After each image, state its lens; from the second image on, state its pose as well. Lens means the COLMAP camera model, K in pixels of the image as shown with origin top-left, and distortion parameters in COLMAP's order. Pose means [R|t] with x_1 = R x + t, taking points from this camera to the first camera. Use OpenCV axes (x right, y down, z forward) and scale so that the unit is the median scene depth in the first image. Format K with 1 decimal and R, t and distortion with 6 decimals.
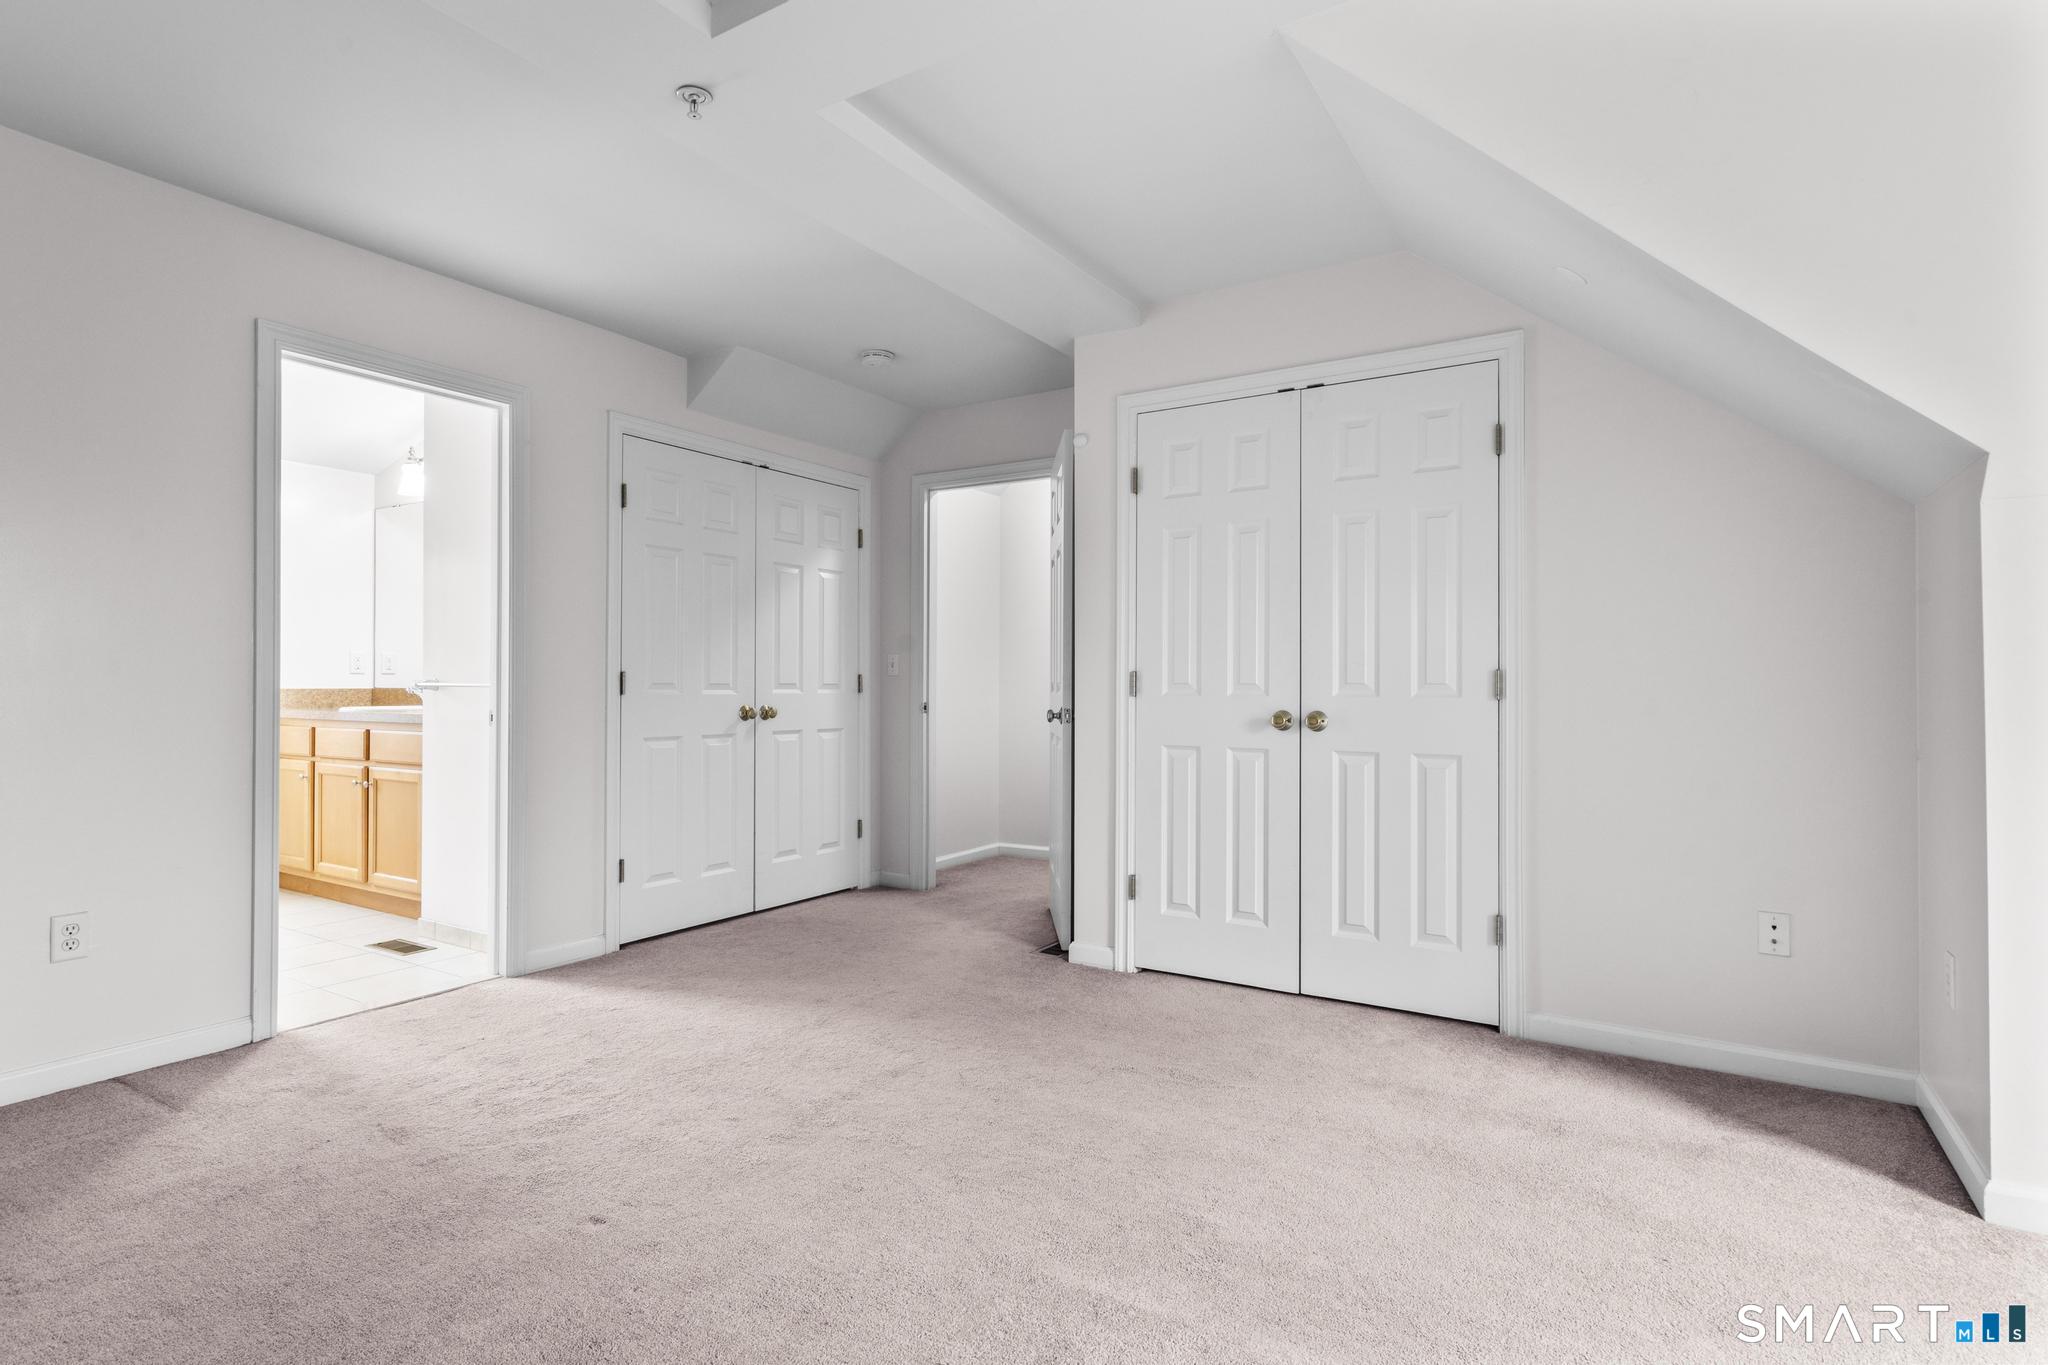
lens RADIAL K [[1027.0, 0, 1023.3], [0, 1027.0, 675.5], [0, 0, 1]] dist [-0.000821, 0.001122]
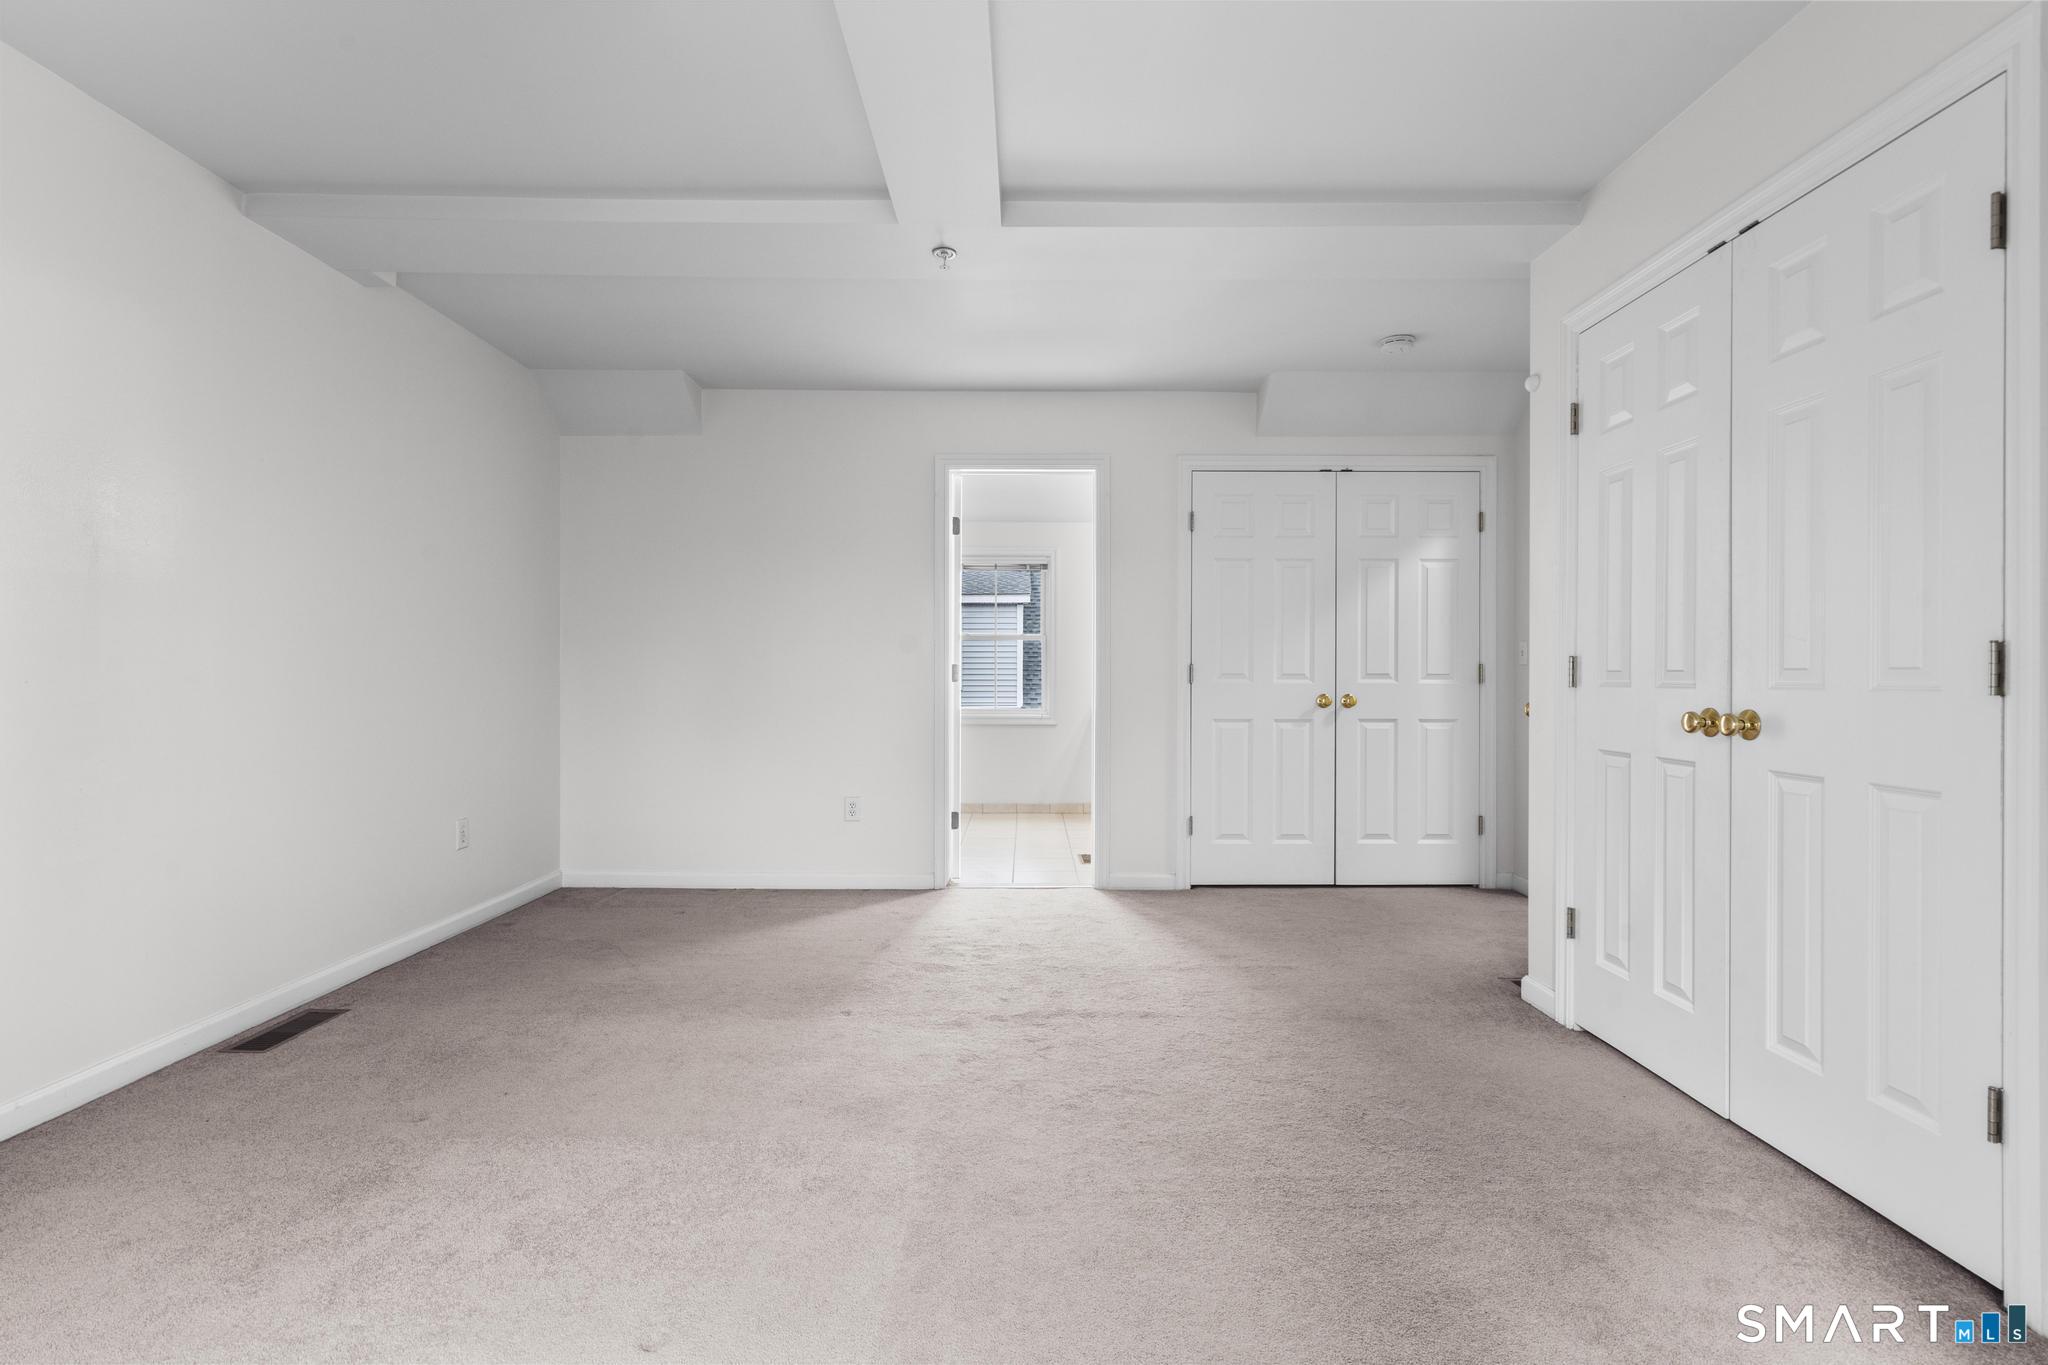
lens RADIAL K [[942.1, 0, 1026.2], [0, 942.1, 678.6], [0, 0, 1]] dist [-0.003126, 0.004154]
pose [[0.543111, 0.000548, -0.839661, 0.394892], [0.007545, 0.999956, 0.005532, 0.004835], [0.839627, -0.009340, 0.543083, 0.189582]]
